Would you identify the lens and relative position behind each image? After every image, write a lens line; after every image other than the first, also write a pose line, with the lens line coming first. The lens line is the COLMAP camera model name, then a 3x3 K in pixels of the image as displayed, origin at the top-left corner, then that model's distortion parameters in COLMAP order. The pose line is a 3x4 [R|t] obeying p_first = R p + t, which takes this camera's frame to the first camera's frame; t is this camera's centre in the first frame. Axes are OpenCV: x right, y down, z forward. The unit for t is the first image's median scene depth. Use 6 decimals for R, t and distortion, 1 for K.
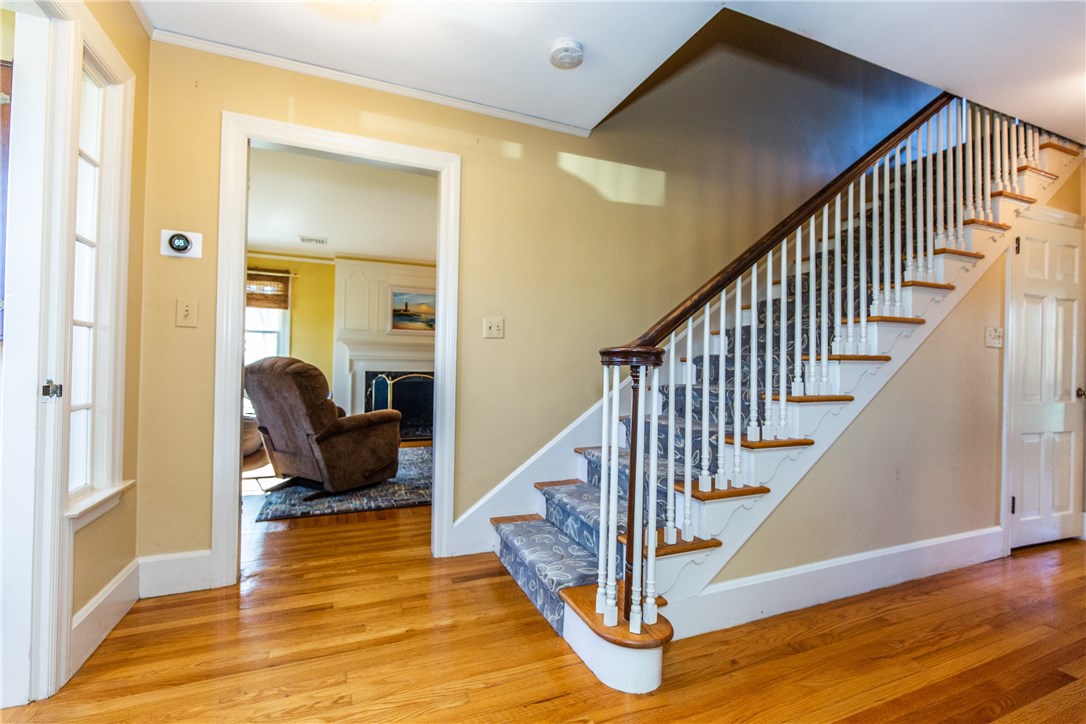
lens RADIAL K [[485.2, 0, 544.8], [0, 485.2, 360.5], [0, 0, 1]] dist [0.000395, -0.001682]
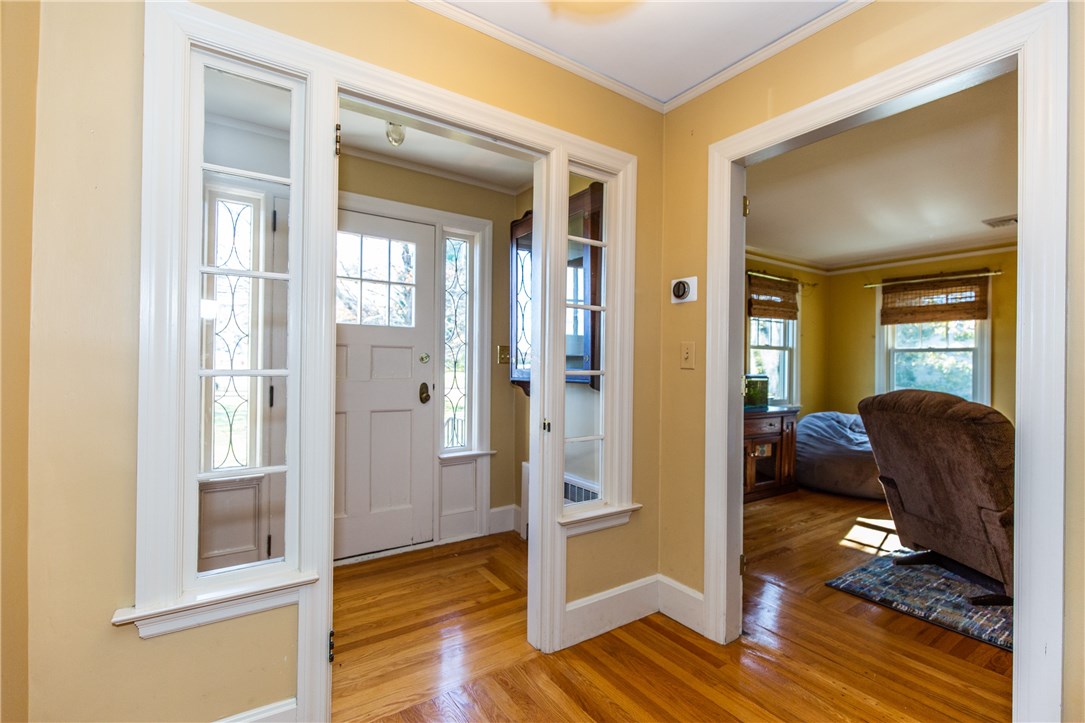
lens RADIAL K [[484.8, 0, 541.7], [0, 484.8, 362.6], [0, 0, 1]] dist [0.000395, -0.001682]
pose [[0.204277, -0.022560, -0.978653, 0.140589], [0.000037, 0.999735, -0.023039, -0.038285], [0.978913, 0.004671, 0.204223, 0.318122]]
